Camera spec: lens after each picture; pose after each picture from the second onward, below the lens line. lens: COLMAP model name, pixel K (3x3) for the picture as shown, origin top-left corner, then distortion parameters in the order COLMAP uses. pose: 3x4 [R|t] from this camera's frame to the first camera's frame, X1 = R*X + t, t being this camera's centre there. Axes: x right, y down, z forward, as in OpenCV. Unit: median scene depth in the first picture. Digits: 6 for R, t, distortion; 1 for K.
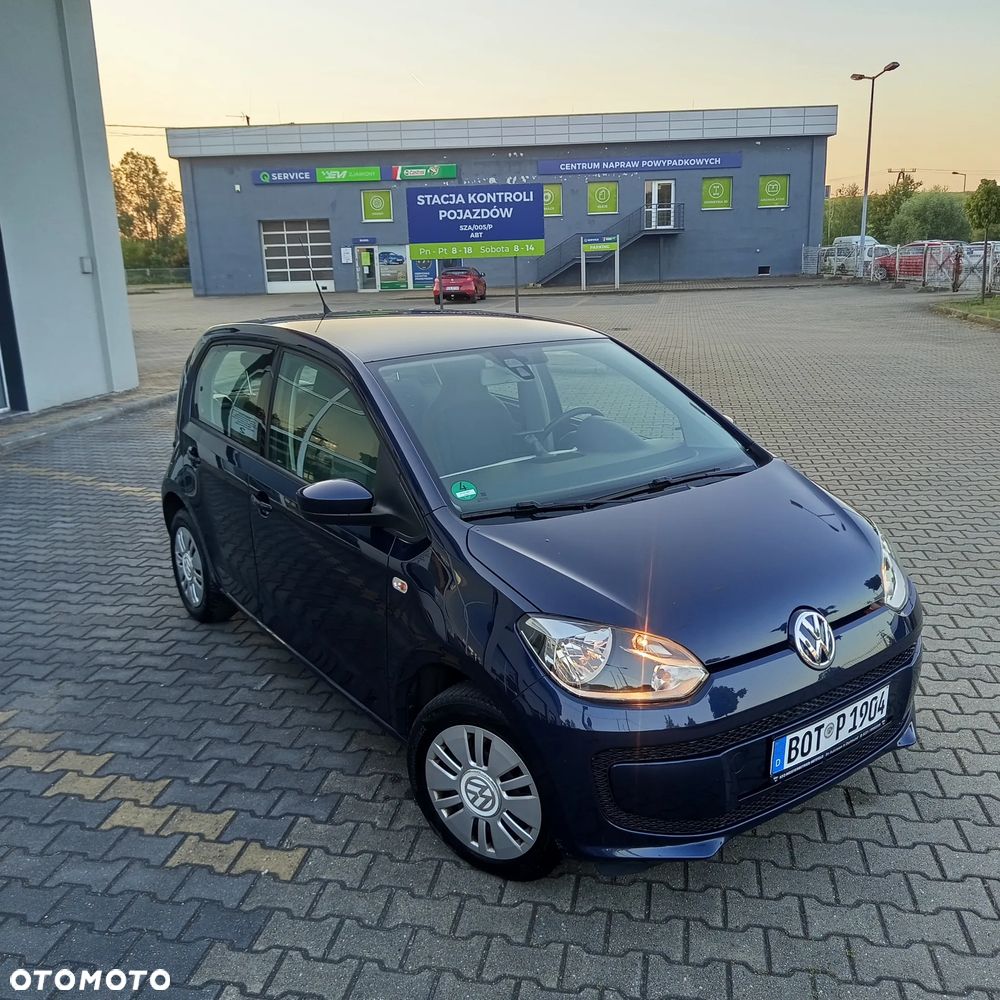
lens RADIAL K [[925.7, 0, 501.4], [0, 925.7, 538.4], [0, 0, 1]] dist [0.077052, -0.179140]
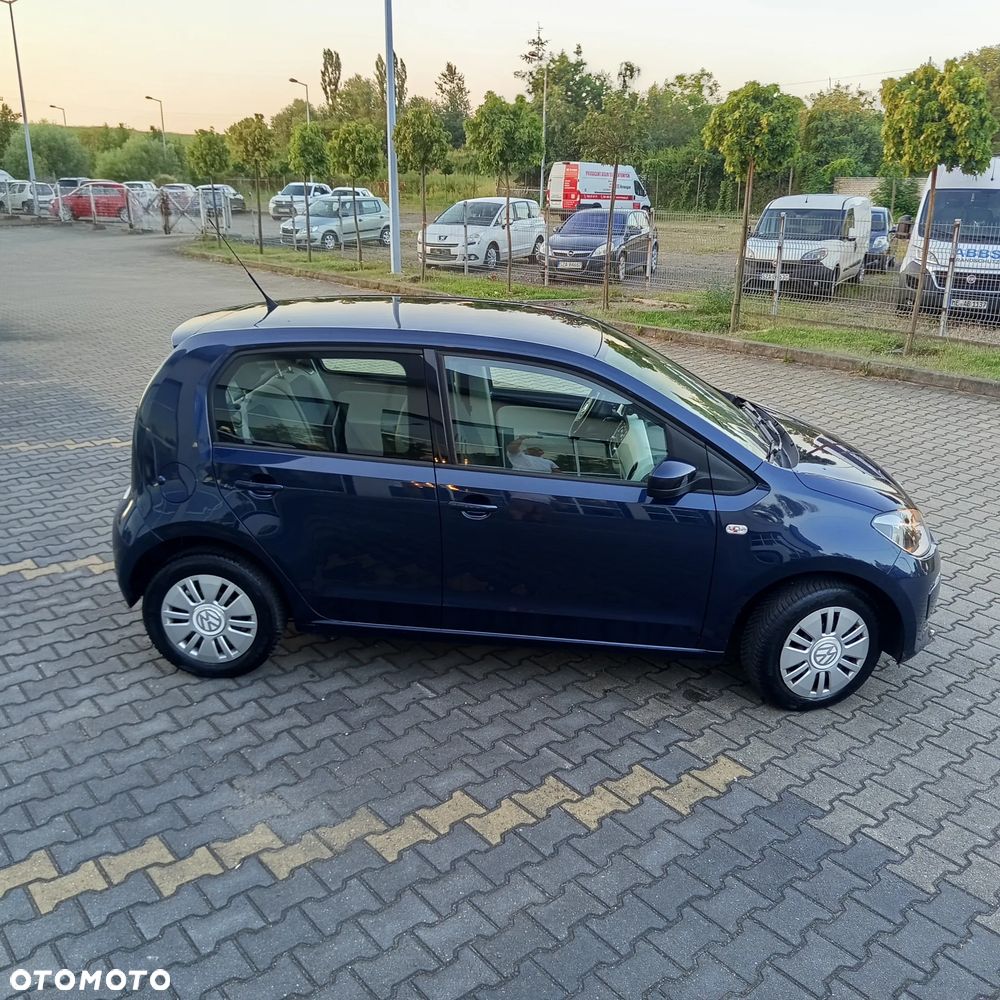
lens RADIAL K [[933.6, 0, 499.3], [0, 933.6, 494.7], [0, 0, 1]] dist [0.063058, -0.117074]
pose [[0.642057, -0.208742, 0.737692, -0.963989], [0.193748, 0.975165, 0.107309, -0.150206], [-0.741771, 0.074028, 0.666555, 0.281893]]
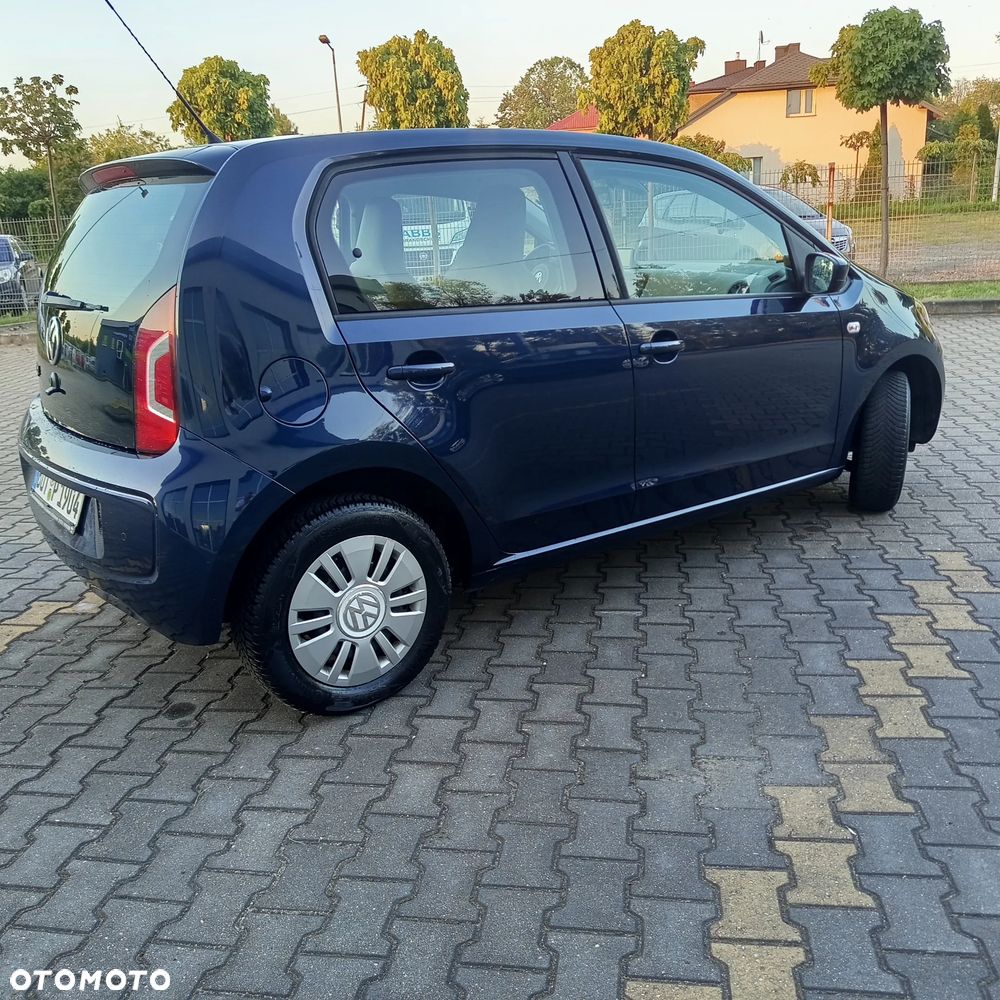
lens RADIAL K [[928.8, 0, 499.3], [0, 928.8, 498.0], [0, 0, 1]] dist [0.067491, -0.111919]
pose [[-0.019184, -0.257825, 0.966001, -1.033348], [0.342688, 0.905958, 0.248604, -0.163180], [-0.939253, 0.335806, 0.070974, 1.085153]]
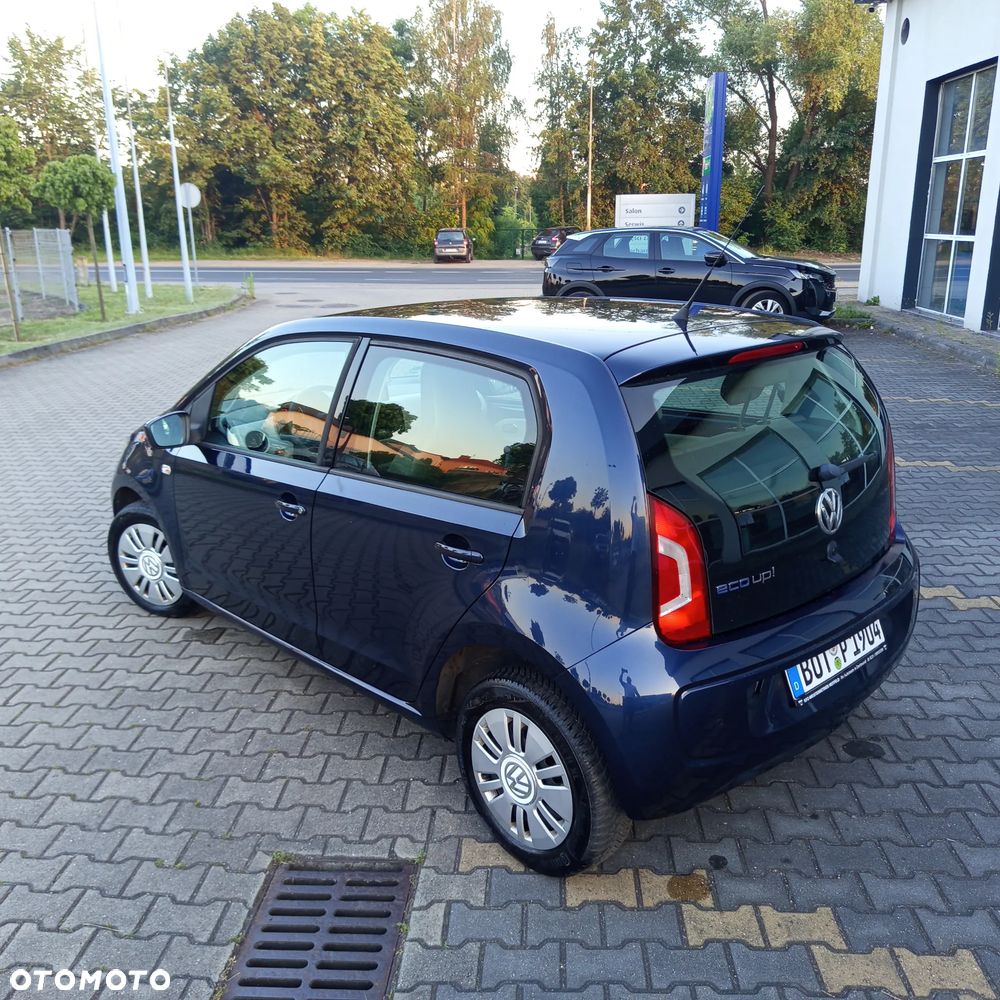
lens RADIAL K [[934.9, 0, 500.5], [0, 934.9, 498.3], [0, 0, 1]] dist [0.045809, -0.098012]
pose [[-0.991033, 0.074650, -0.110823, 0.009829], [0.001172, 0.834215, 0.551438, -0.611371], [0.133615, 0.546364, -0.826822, 1.957877]]
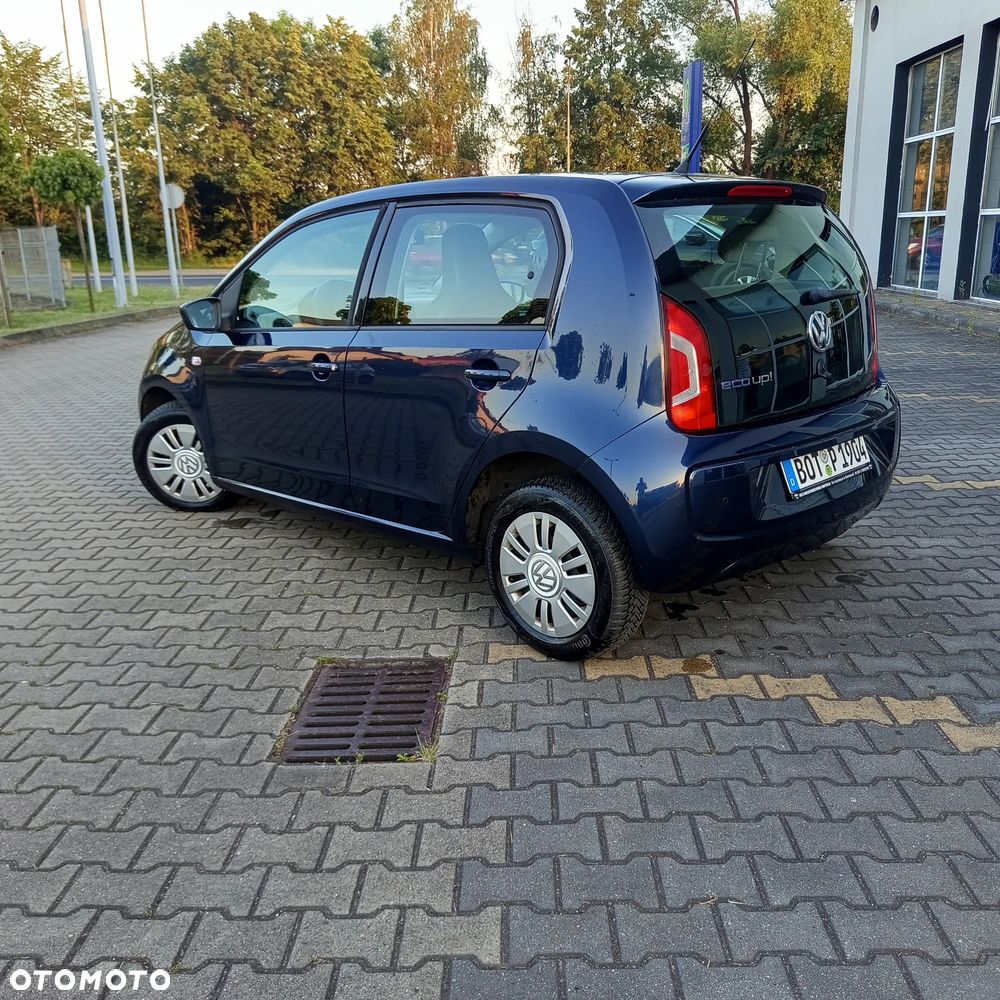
lens RADIAL K [[936.0, 0, 501.3], [0, 936.0, 497.6], [0, 0, 1]] dist [0.081648, -0.166974]
pose [[-0.987184, 0.090608, -0.131368, 0.064966], [0.005958, 0.843537, 0.537039, -0.523302], [0.159474, 0.529374, -0.833266, 2.110385]]
